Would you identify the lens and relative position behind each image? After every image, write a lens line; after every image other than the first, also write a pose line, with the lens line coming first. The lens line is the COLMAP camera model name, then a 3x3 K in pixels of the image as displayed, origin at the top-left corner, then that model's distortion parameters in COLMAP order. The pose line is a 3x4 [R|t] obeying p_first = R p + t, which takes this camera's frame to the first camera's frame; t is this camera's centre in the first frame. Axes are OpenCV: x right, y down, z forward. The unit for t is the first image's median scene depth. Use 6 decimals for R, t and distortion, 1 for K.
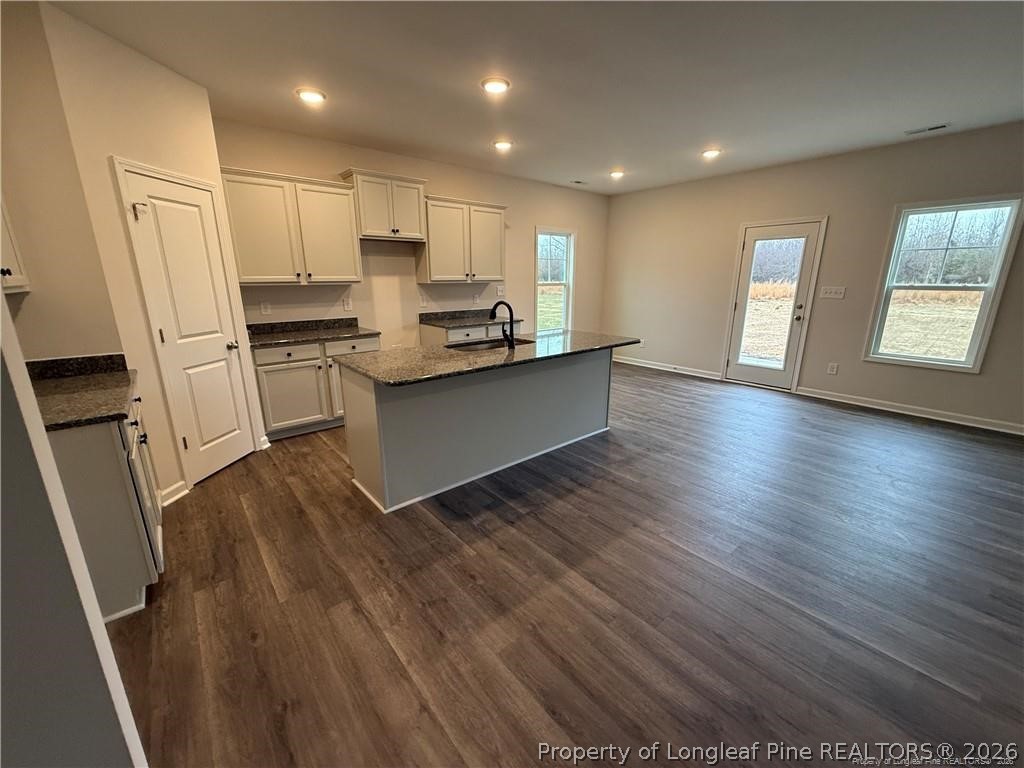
lens RADIAL K [[408.4, 0, 509.6], [0, 408.4, 382.2], [0, 0, 1]] dist [0.001756, 0.000455]
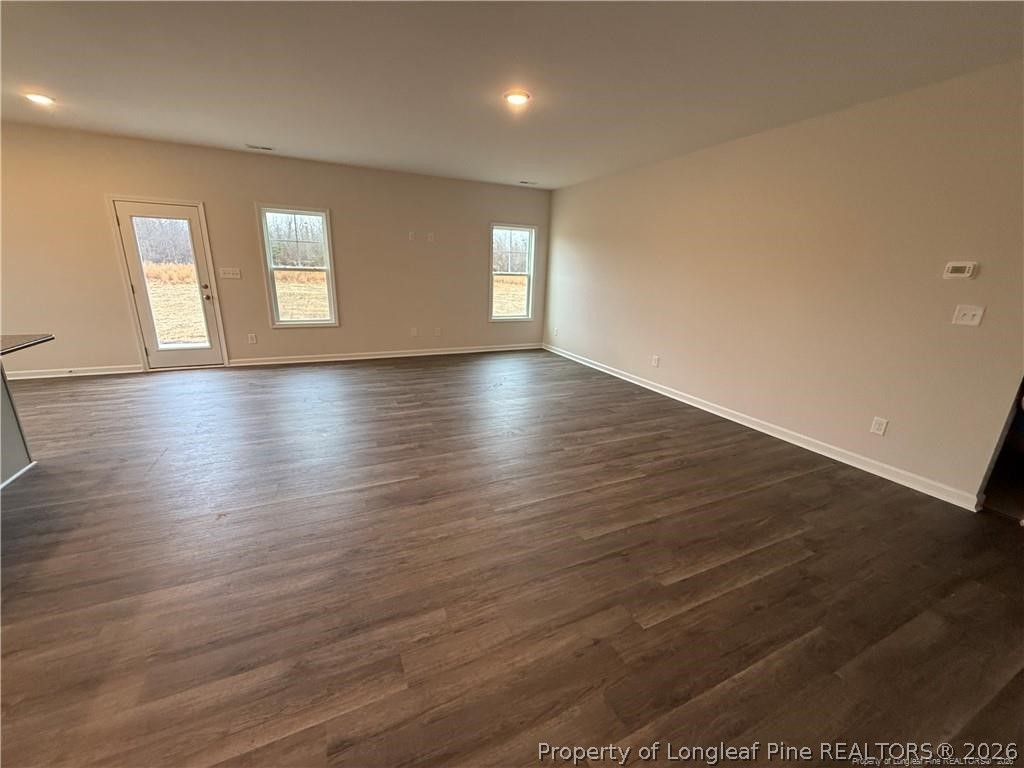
lens RADIAL K [[408.4, 0, 509.6], [0, 408.4, 382.2], [0, 0, 1]] dist [0.001756, 0.000455]
pose [[0.252001, -0.253319, 0.933983, -0.170125], [0.211073, 0.956282, 0.202417, 0.005725], [-0.944428, 0.146129, 0.294453, -0.029710]]
